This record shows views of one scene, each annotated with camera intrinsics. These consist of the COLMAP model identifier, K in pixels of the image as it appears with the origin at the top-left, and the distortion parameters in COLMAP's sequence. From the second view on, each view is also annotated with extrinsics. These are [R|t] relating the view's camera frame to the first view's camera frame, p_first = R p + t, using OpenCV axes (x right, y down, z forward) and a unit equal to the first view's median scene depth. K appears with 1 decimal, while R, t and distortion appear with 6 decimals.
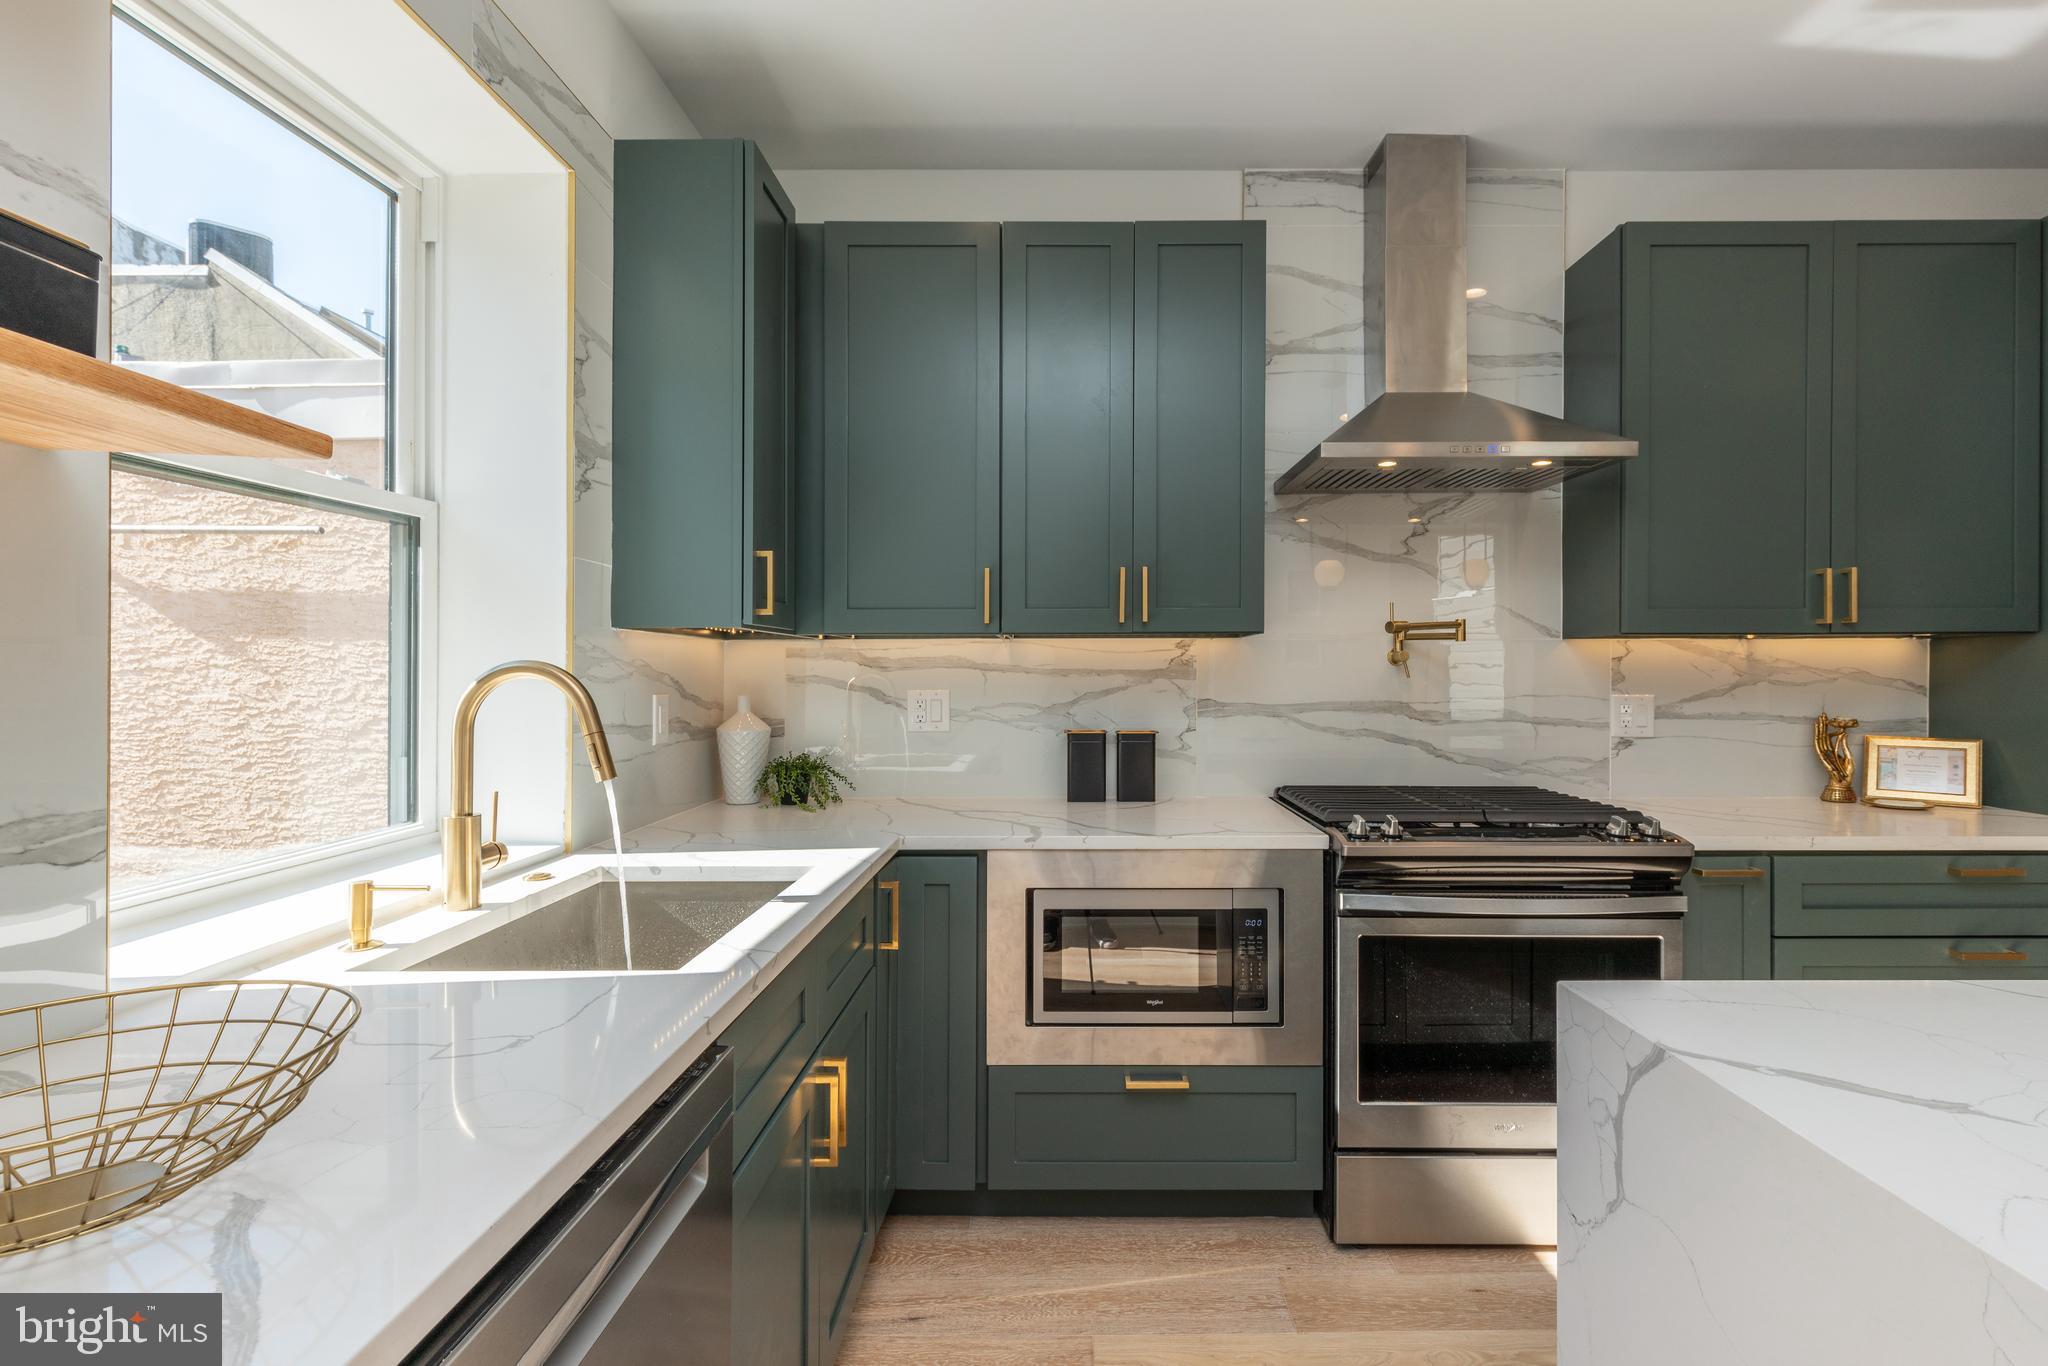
lens RADIAL K [[926.0, 0, 1067.6], [0, 926.0, 665.1], [0, 0, 1]] dist [0.011500, -0.003377]
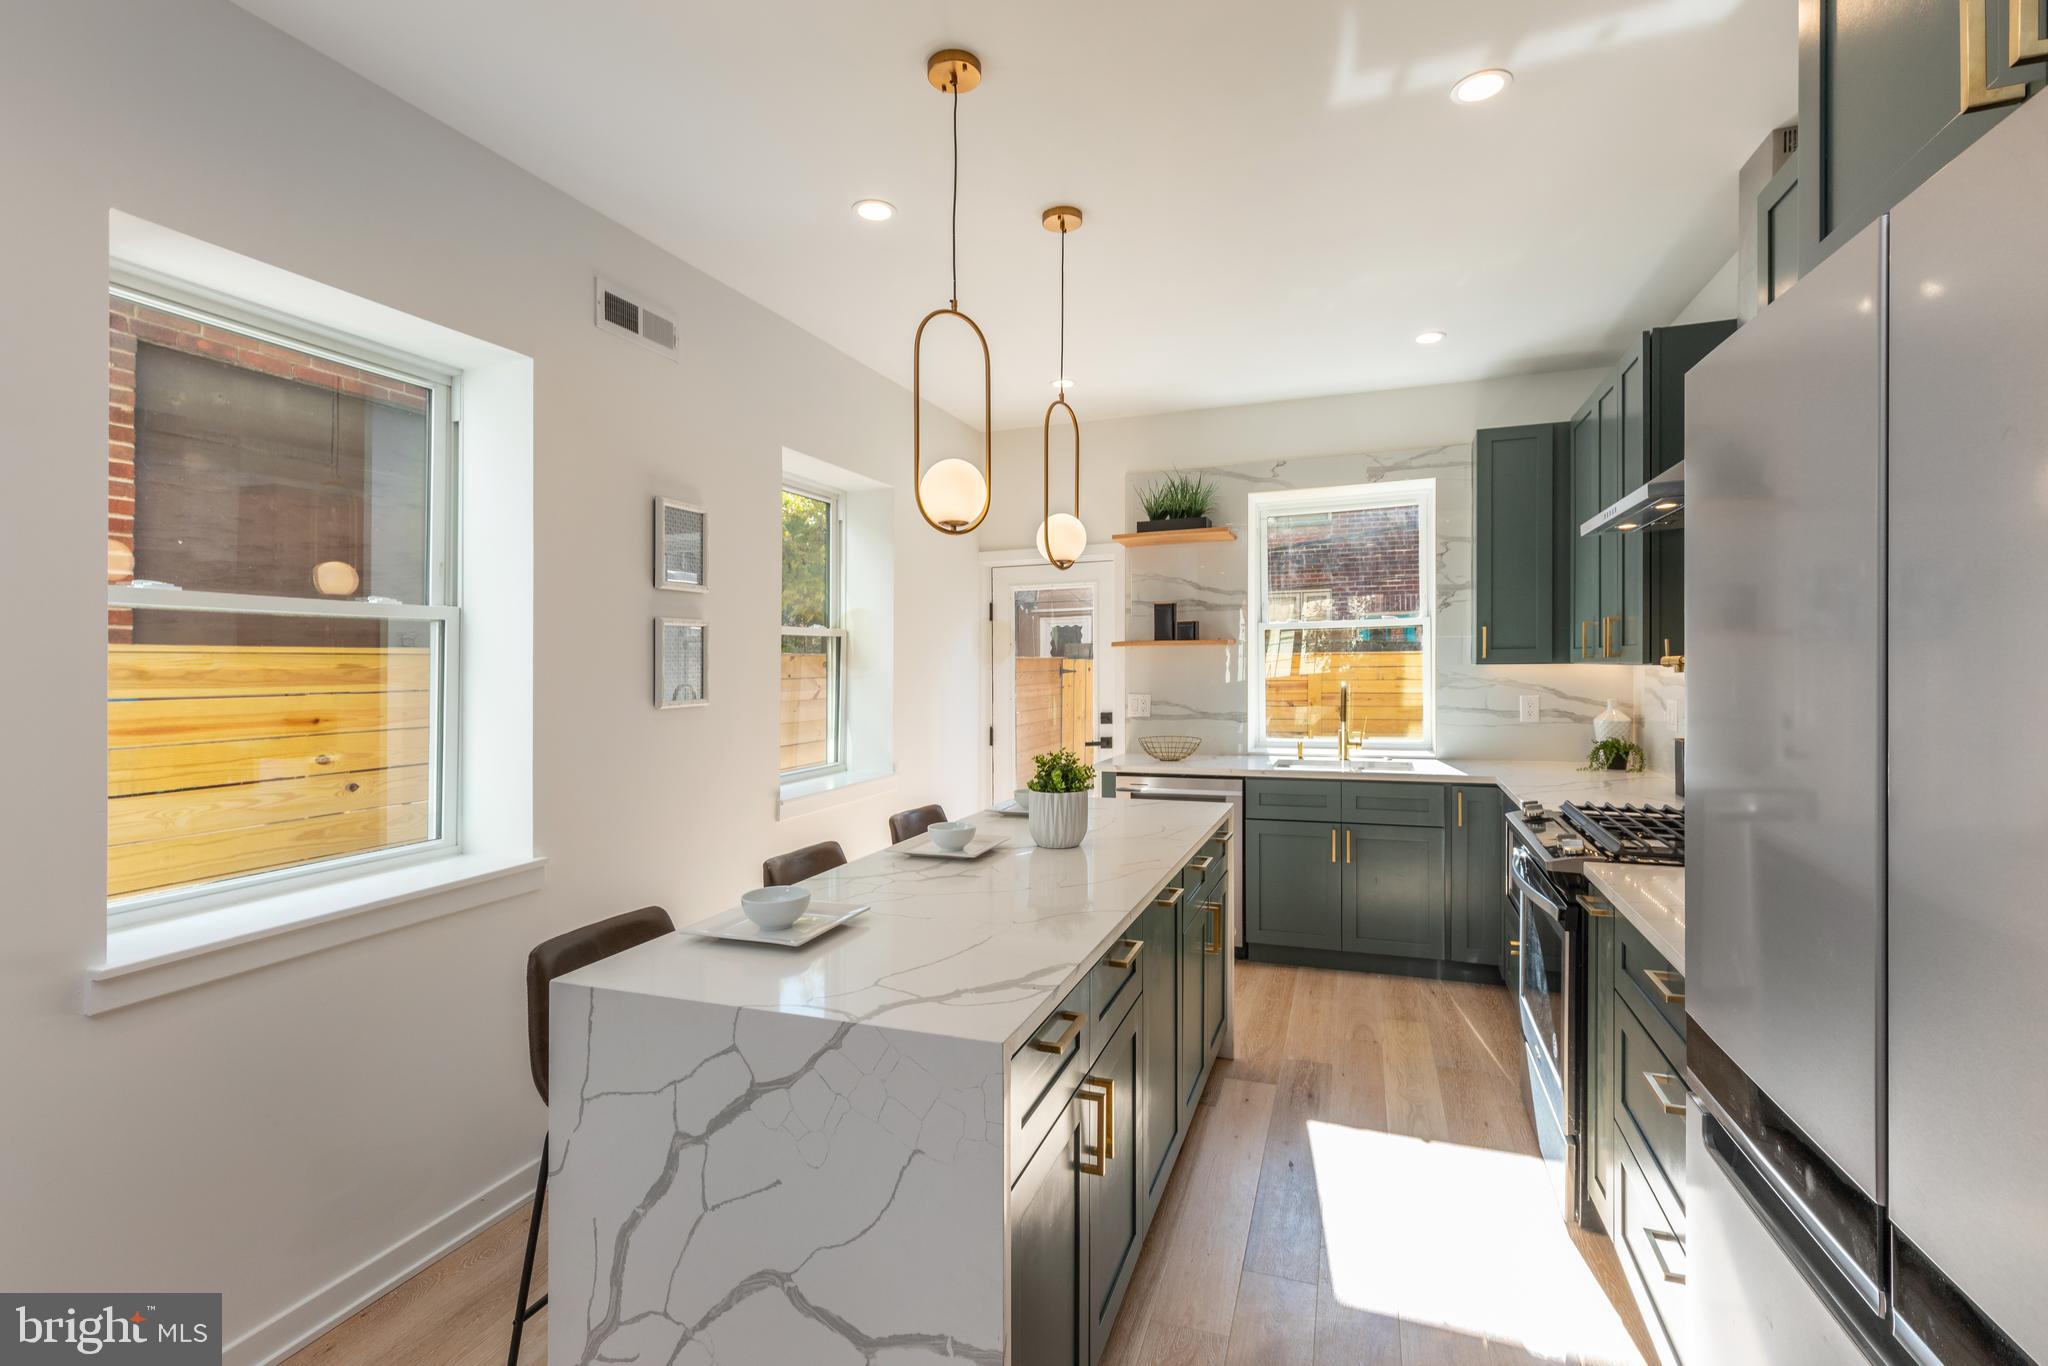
lens RADIAL K [[926.0, 0, 1035.1], [0, 926.0, 650.2], [0, 0, 1]] dist [0.011500, -0.003377]
pose [[-0.349060, -0.005844, -0.937082, 1.481425], [0.013015, 0.999854, -0.011083, -0.047445], [0.937010, -0.016065, -0.348933, 0.606376]]
